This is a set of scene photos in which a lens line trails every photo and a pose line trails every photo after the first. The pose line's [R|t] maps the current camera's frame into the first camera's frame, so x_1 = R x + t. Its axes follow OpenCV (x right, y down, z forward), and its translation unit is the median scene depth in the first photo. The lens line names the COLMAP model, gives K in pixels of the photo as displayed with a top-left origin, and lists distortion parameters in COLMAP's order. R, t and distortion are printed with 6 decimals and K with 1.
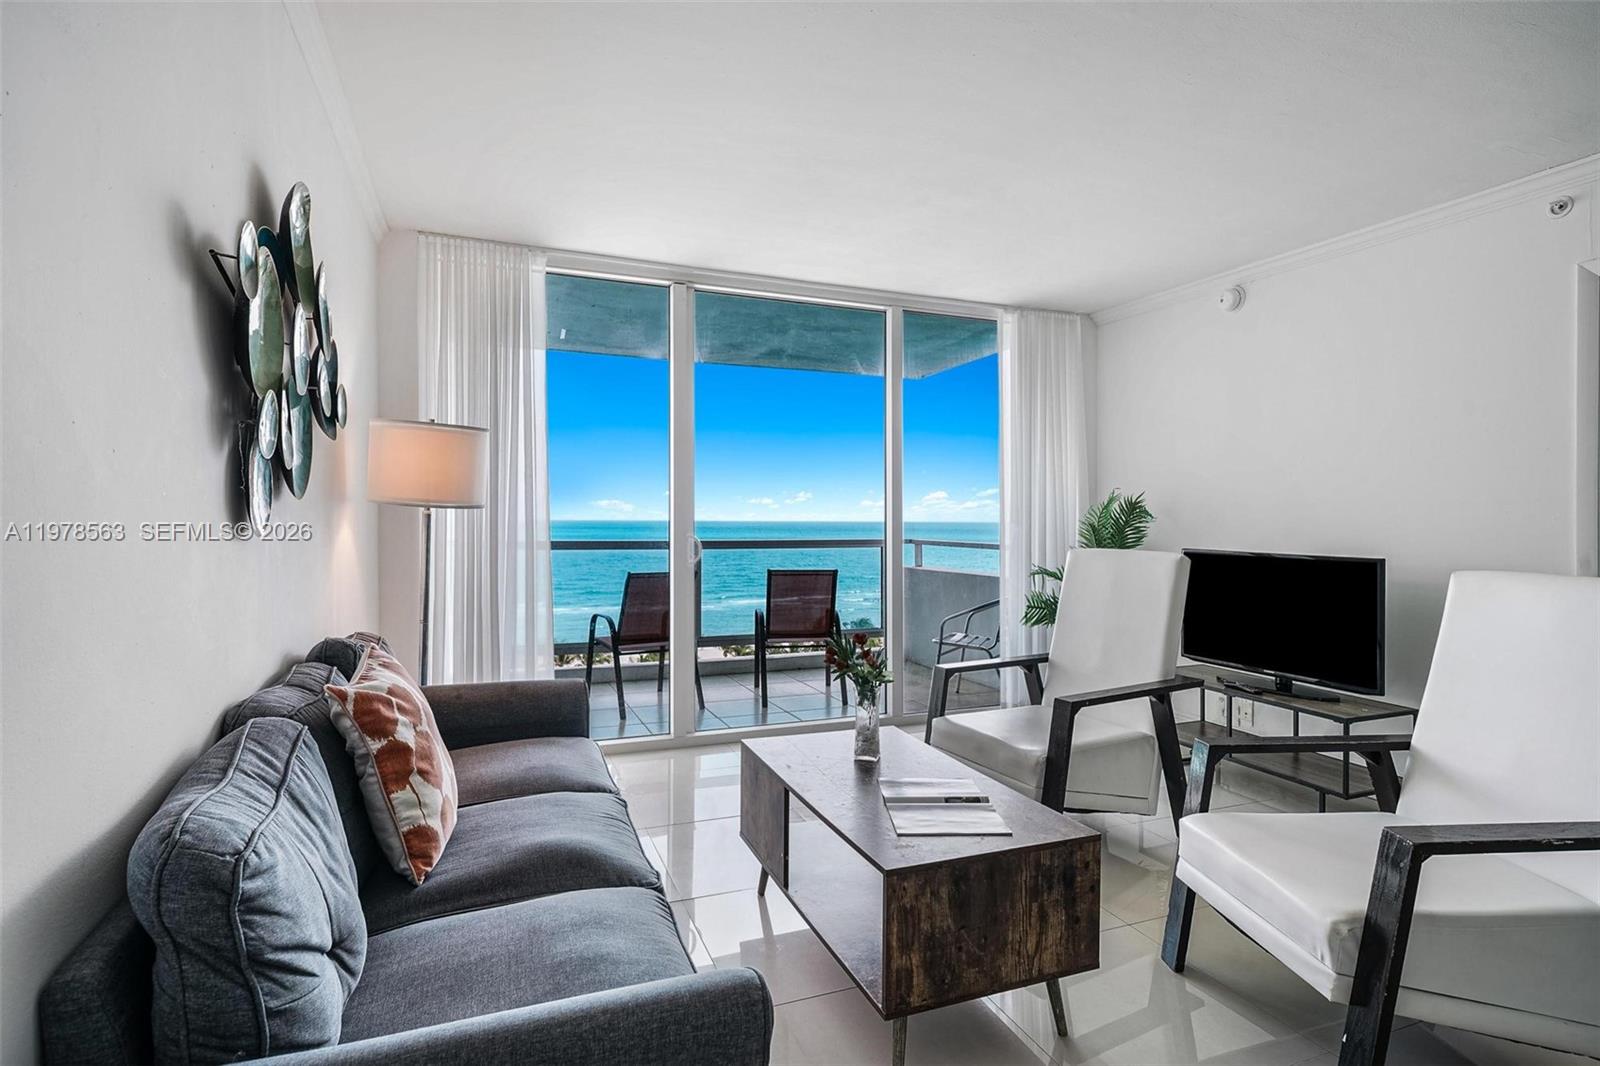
lens RADIAL K [[727.6, 0, 801.3], [0, 727.6, 526.0], [0, 0, 1]] dist [0.005902, -0.000266]
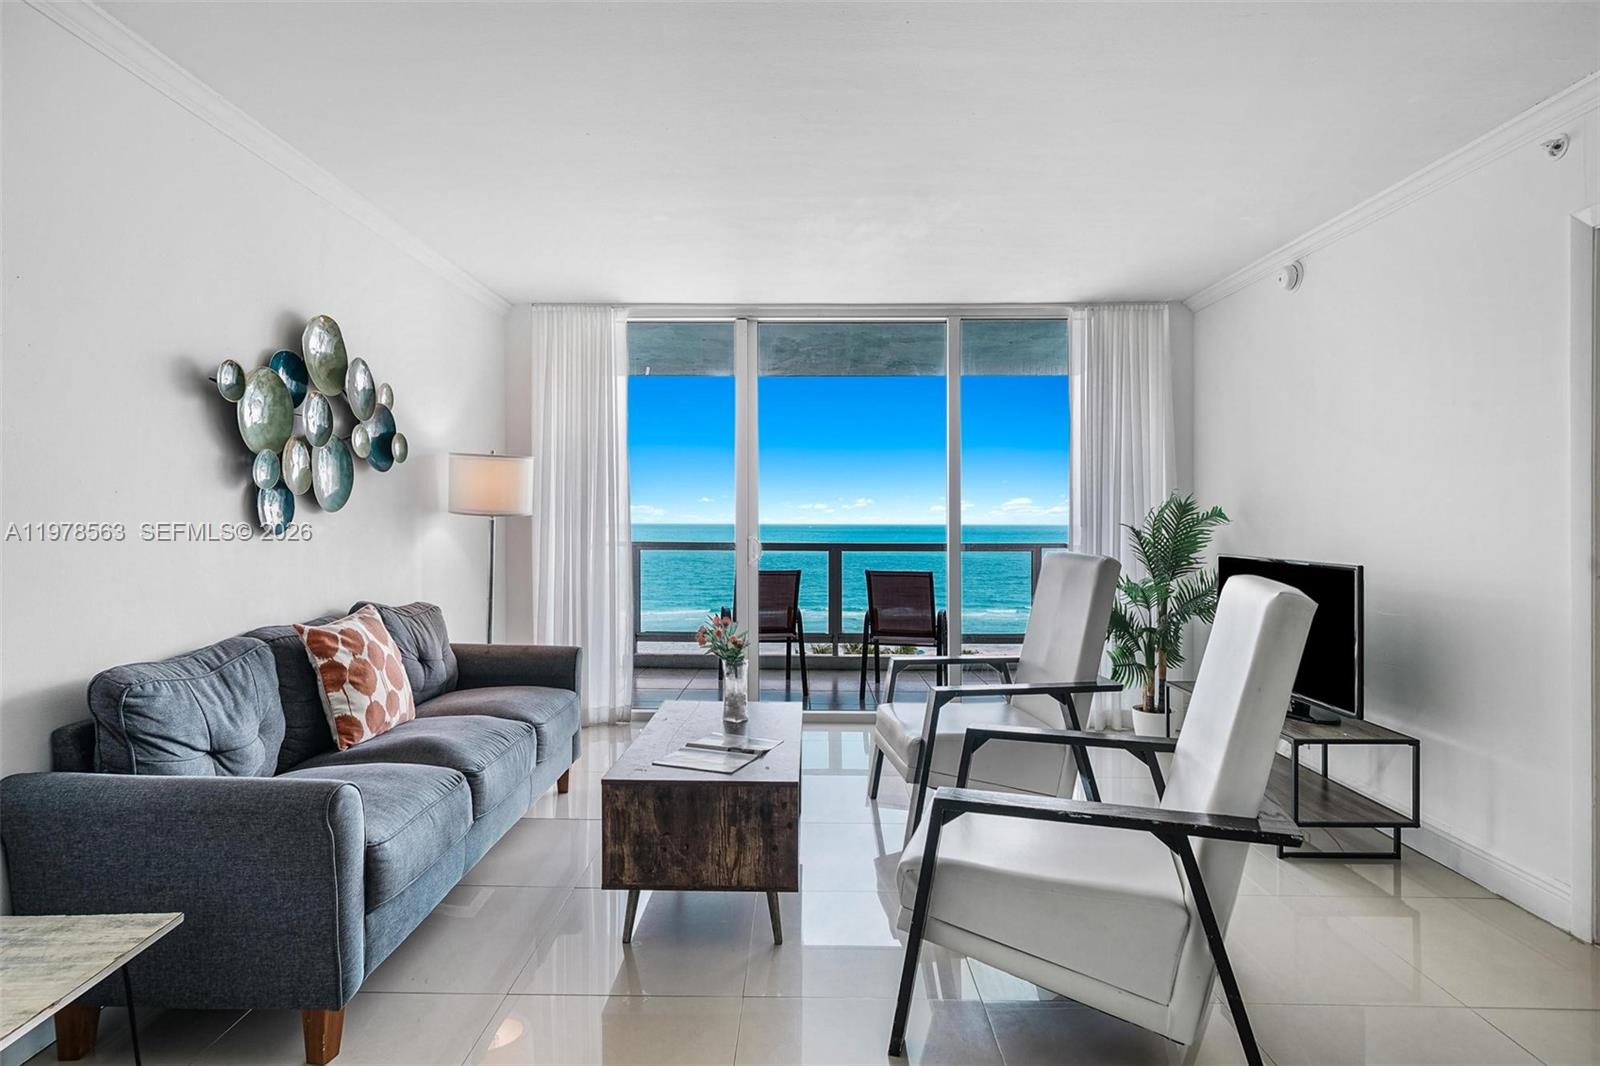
lens RADIAL K [[727.6, 0, 791.2], [0, 727.6, 530.9], [0, 0, 1]] dist [0.005902, -0.000266]
pose [[0.937536, 0.001051, -0.347886, 0.602979], [-0.000620, 0.999999, 0.001349, 0.001424], [0.347887, -0.001049, 0.937536, -0.104671]]
